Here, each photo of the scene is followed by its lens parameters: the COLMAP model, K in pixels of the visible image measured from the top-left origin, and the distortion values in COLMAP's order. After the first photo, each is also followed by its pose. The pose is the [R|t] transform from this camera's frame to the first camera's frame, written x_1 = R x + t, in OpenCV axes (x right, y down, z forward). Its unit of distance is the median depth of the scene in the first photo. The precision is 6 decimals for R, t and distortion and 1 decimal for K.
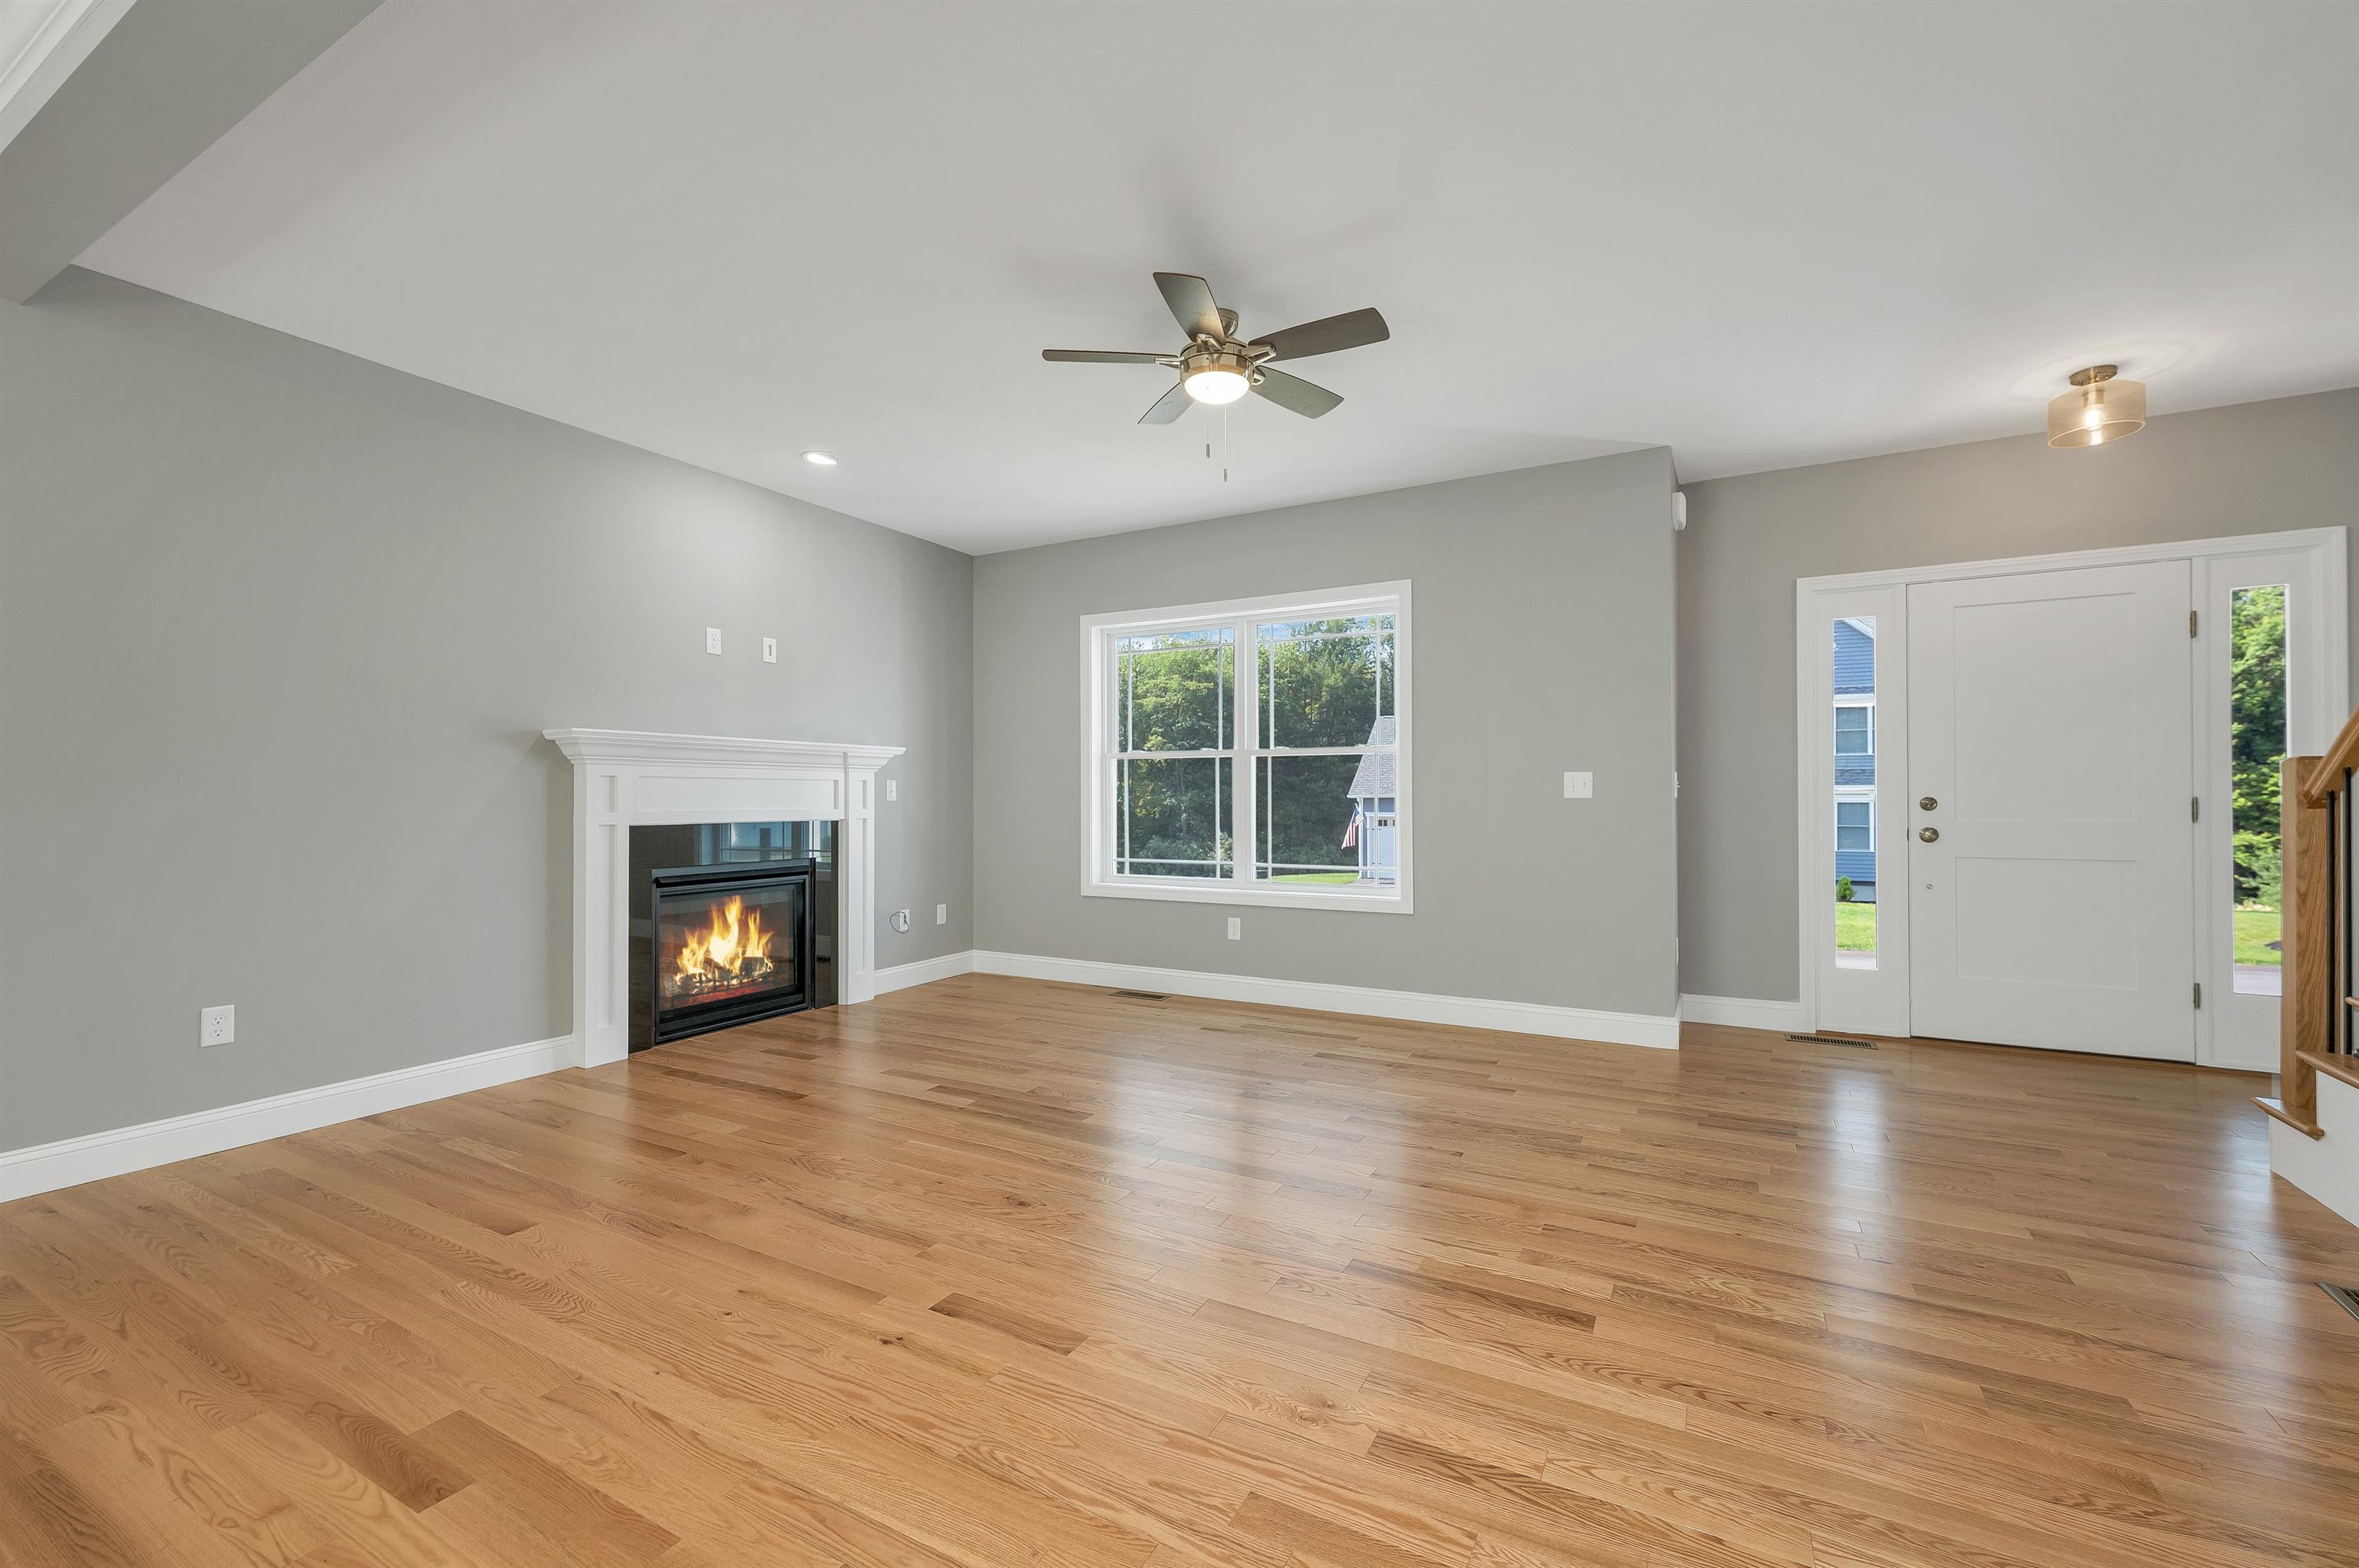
lens RADIAL K [[977.3, 0, 1181.4], [0, 977.3, 785.5], [0, 0, 1]] dist [0.006340, -0.001660]
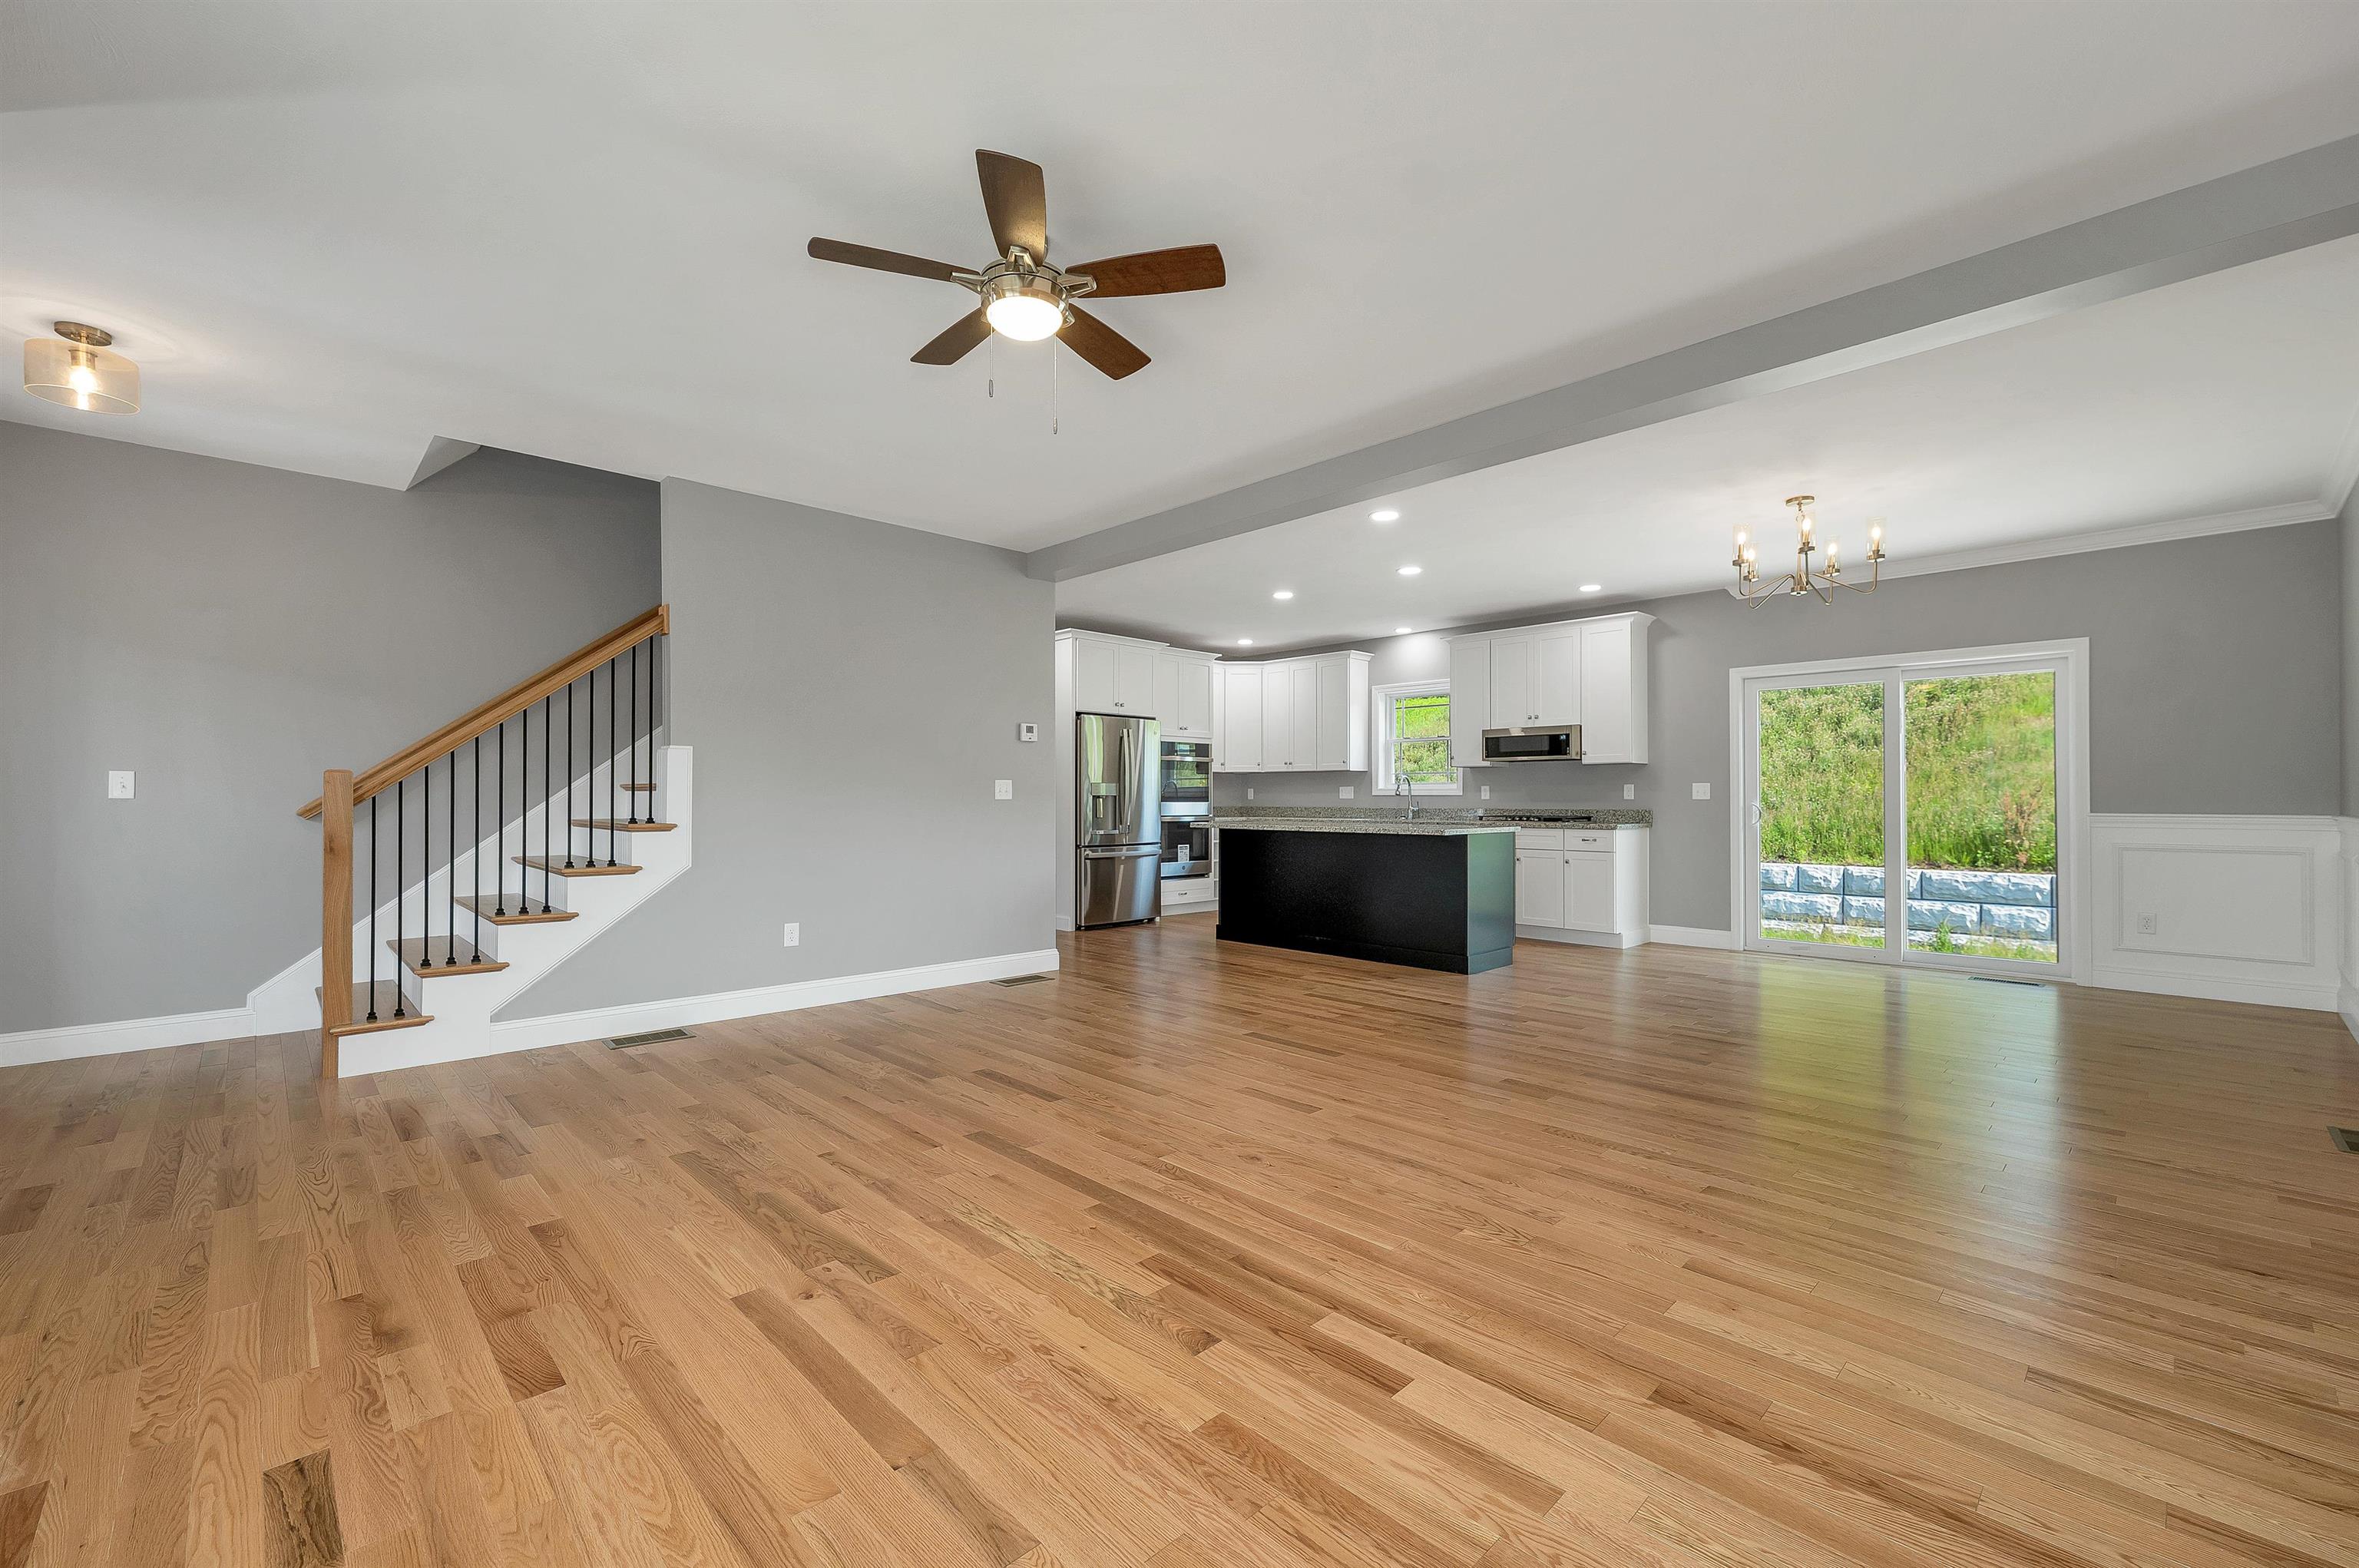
lens RADIAL K [[977.3, 0, 1198.8], [0, 977.3, 790.2], [0, 0, 1]] dist [0.006340, -0.001660]
pose [[-0.958511, 0.004078, 0.285027, -0.233852], [-0.001770, 0.999793, -0.020258, 0.014667], [-0.285051, -0.019922, -0.958305, 1.174325]]
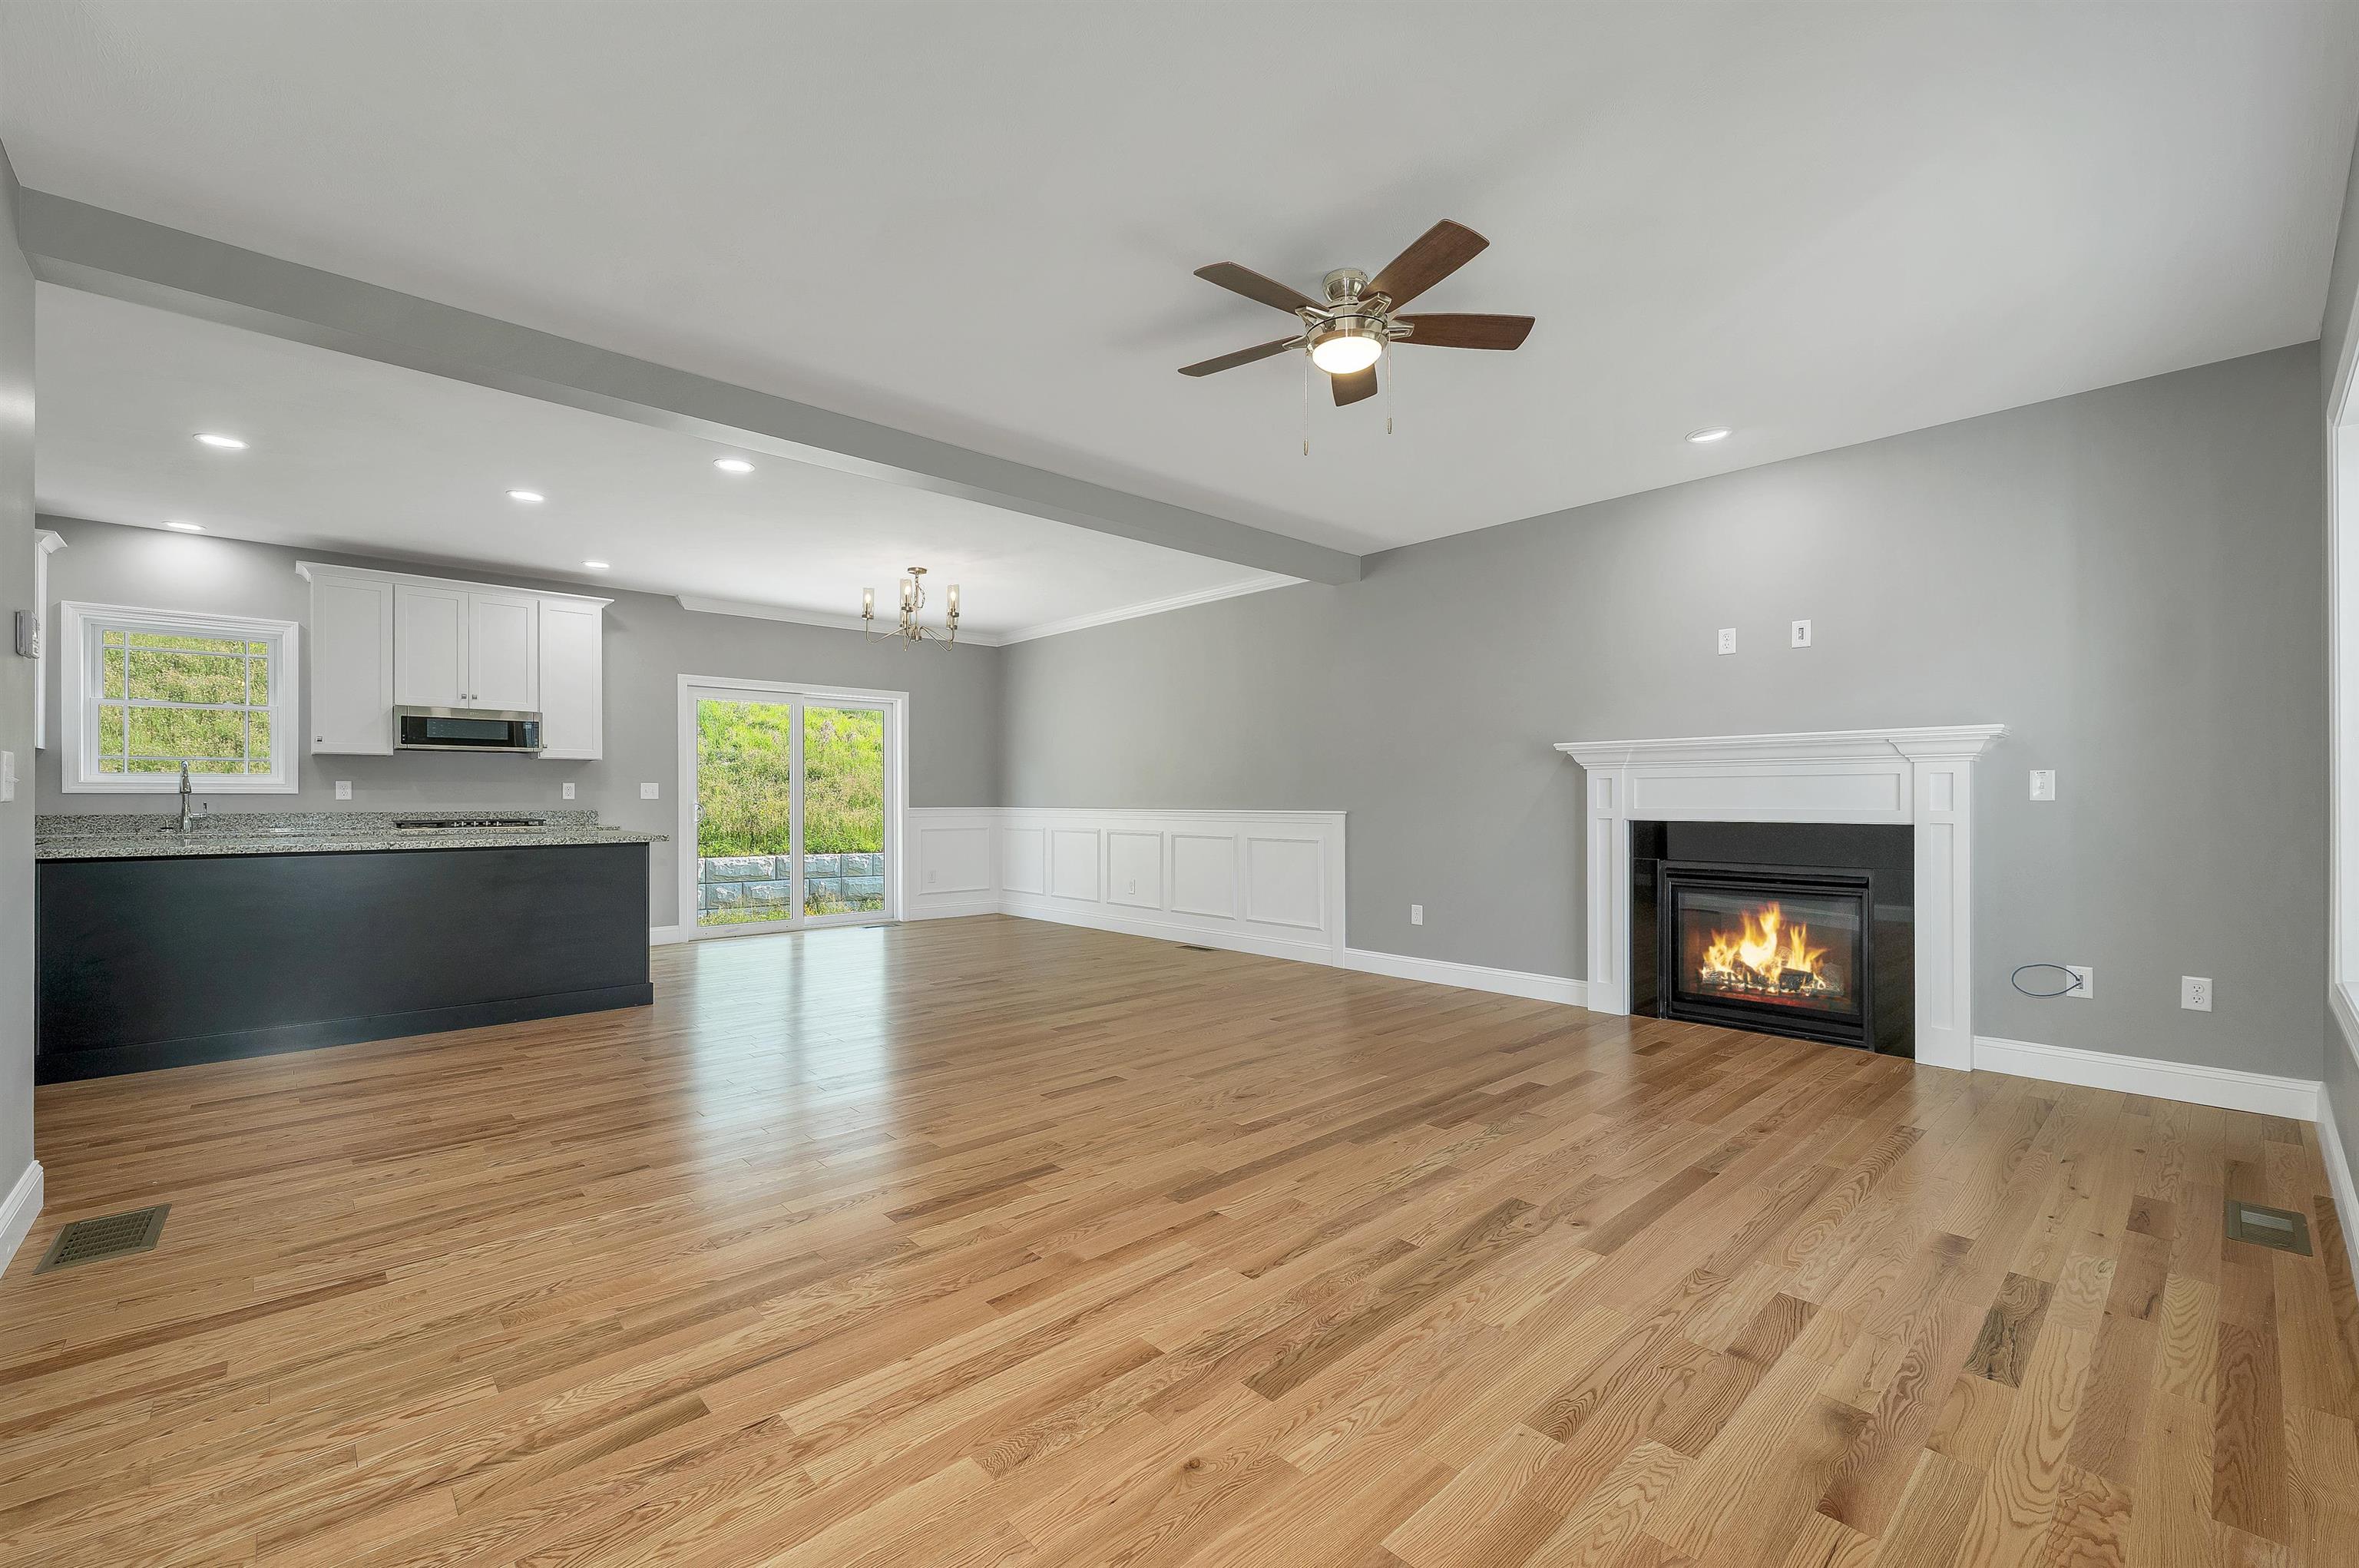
lens RADIAL K [[977.3, 0, 1166.7], [0, 977.3, 792.9], [0, 0, 1]] dist [0.006340, -0.001660]
pose [[-0.311895, -0.002862, -0.950112, 0.642378], [0.012928, 0.999890, -0.007256, 0.008517], [0.950029, -0.014546, -0.311824, 0.743680]]
